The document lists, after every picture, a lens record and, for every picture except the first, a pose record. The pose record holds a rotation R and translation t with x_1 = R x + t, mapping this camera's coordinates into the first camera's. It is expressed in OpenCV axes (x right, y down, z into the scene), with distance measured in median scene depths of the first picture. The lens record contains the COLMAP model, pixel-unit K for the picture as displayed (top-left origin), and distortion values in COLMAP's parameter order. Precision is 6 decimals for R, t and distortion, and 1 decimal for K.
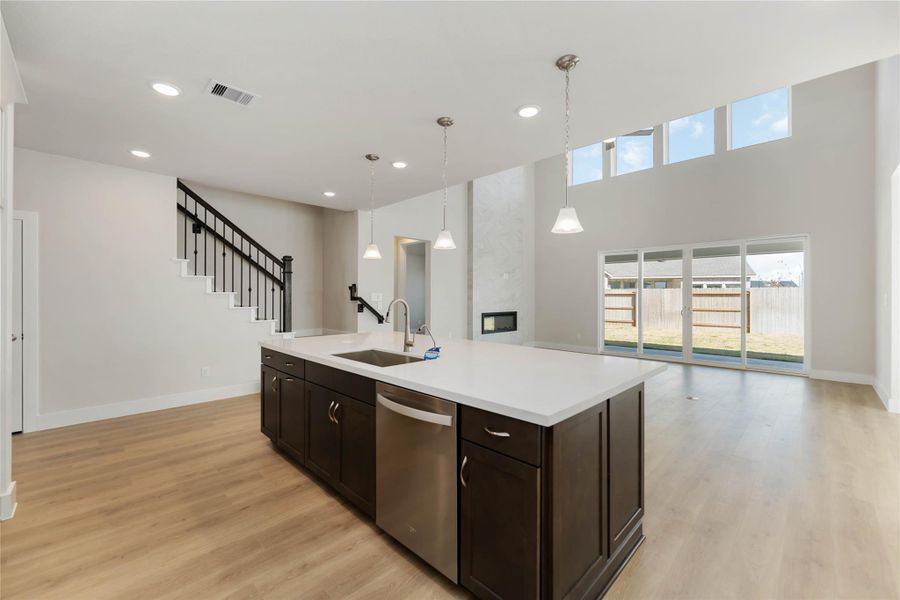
lens RADIAL K [[365.7, 0, 450.4], [0, 365.7, 295.7], [0, 0, 1]] dist [-0.000556, -0.000430]
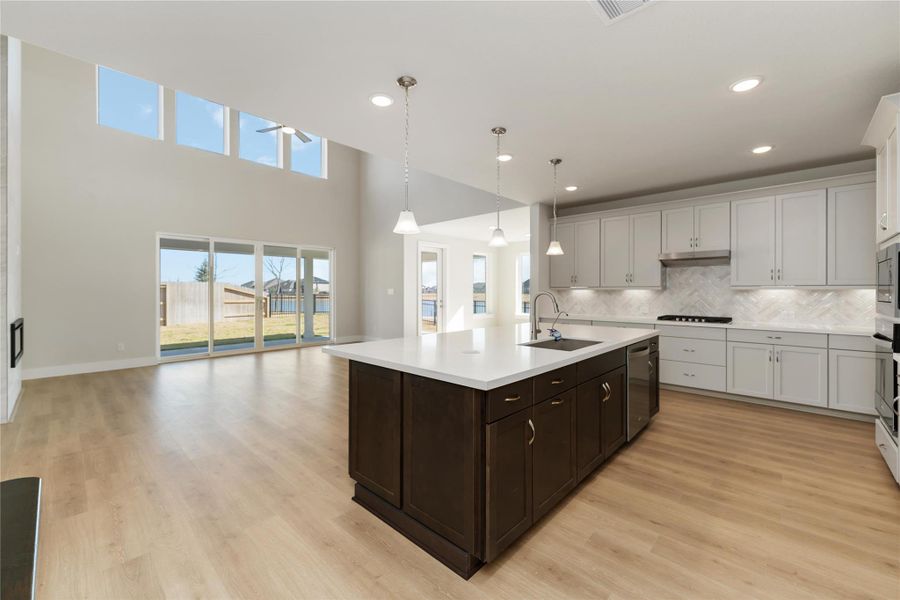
lens RADIAL K [[365.7, 0, 450.4], [0, 365.7, 295.7], [0, 0, 1]] dist [-0.000556, -0.000430]
pose [[-0.024795, -0.015458, 0.999573, -1.112651], [-0.001584, 0.999880, 0.015423, 0.006729], [-0.999691, -0.001201, -0.024817, 1.179518]]
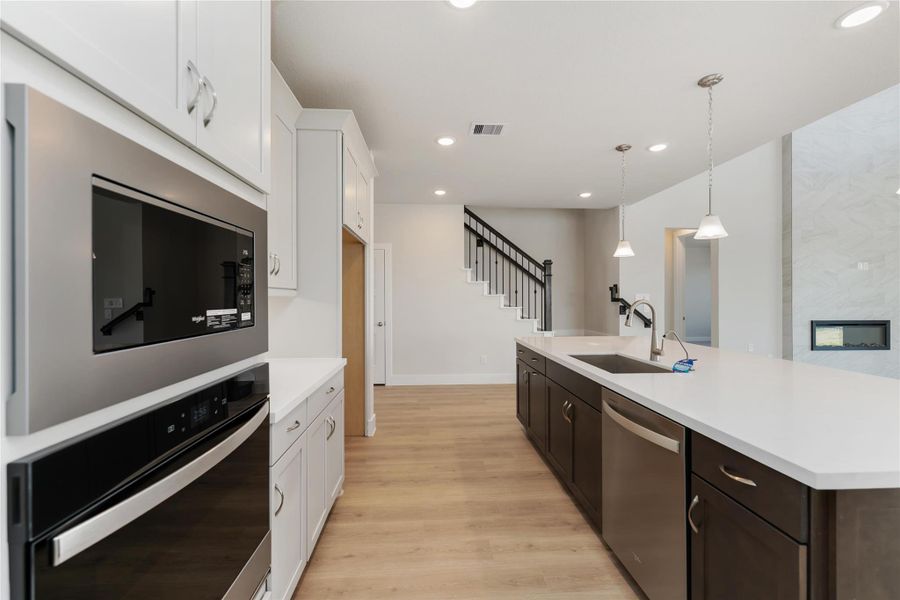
lens RADIAL K [[365.7, 0, 450.4], [0, 365.7, 295.7], [0, 0, 1]] dist [-0.000556, -0.000430]
pose [[0.747851, -0.005091, -0.663847, 0.090206], [0.002992, 0.999986, -0.004299, 0.000029], [0.663860, 0.001229, 0.747856, 0.017630]]
